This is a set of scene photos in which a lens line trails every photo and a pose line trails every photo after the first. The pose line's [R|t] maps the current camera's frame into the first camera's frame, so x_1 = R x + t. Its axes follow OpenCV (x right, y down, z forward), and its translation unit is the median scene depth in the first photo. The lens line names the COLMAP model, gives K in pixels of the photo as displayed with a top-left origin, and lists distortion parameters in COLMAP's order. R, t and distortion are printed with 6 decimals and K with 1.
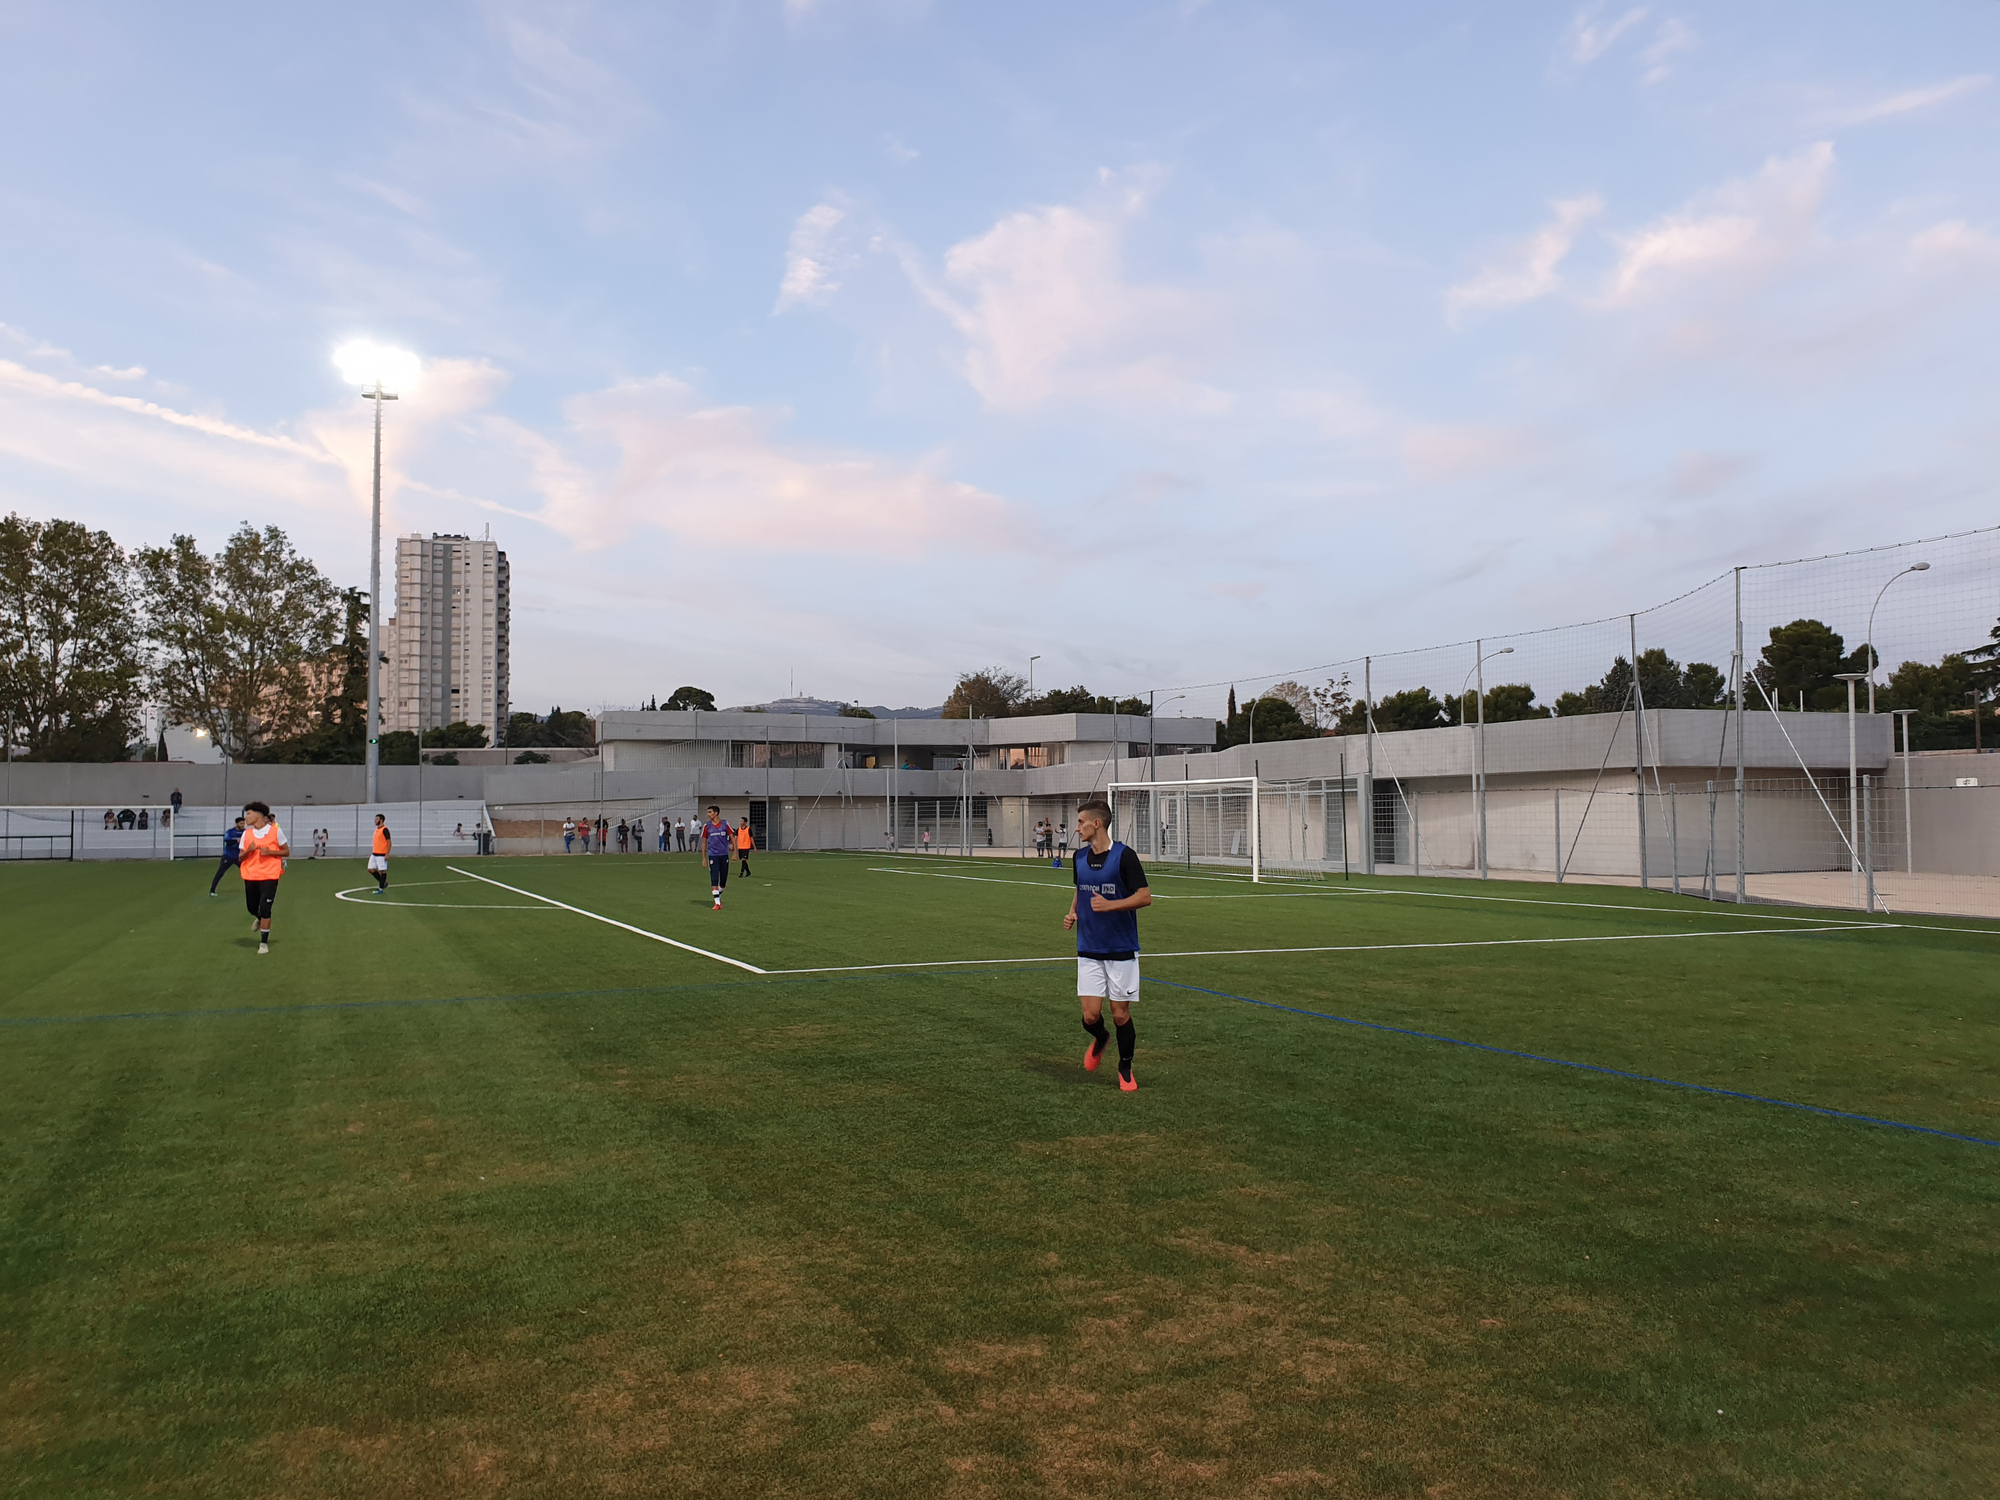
lens RADIAL K [[1595.7, 0, 1000.0], [0, 1595.7, 750.0], [0, 0, 1]] dist [0.042454, -0.000596]
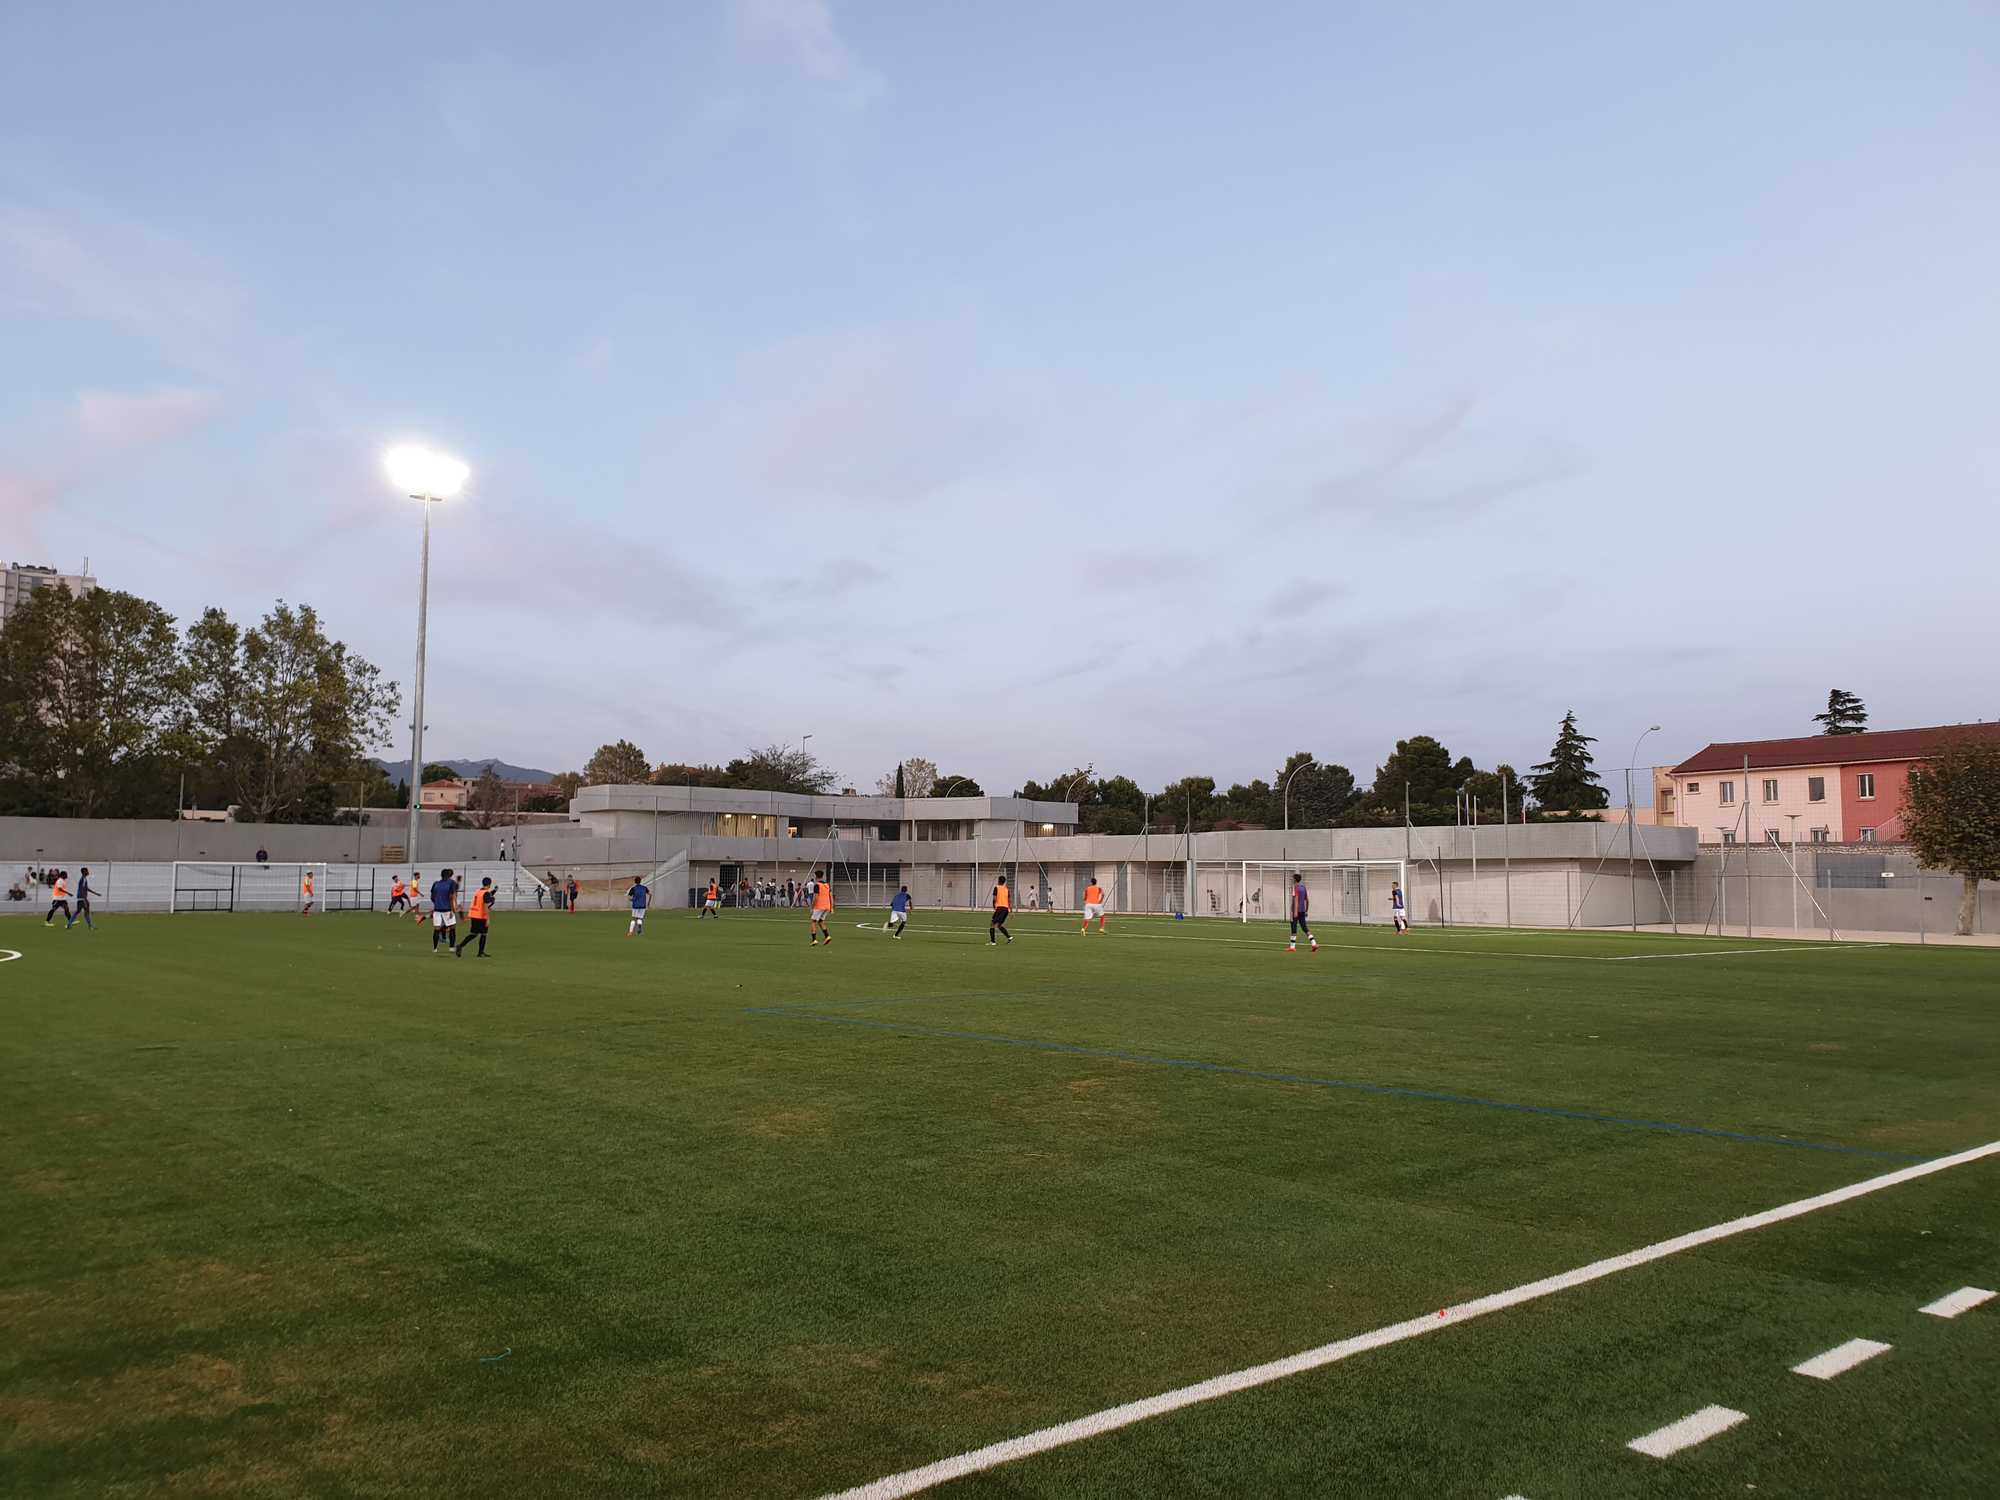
lens RADIAL K [[1595.7, 0, 1000.0], [0, 1595.7, 750.0], [0, 0, 1]] dist [0.042454, -0.000596]
pose [[0.949696, 0.038221, 0.310833, -0.288670], [-0.025684, 0.998687, -0.044329, -0.004742], [-0.312119, 0.034115, 0.949430, -0.150293]]
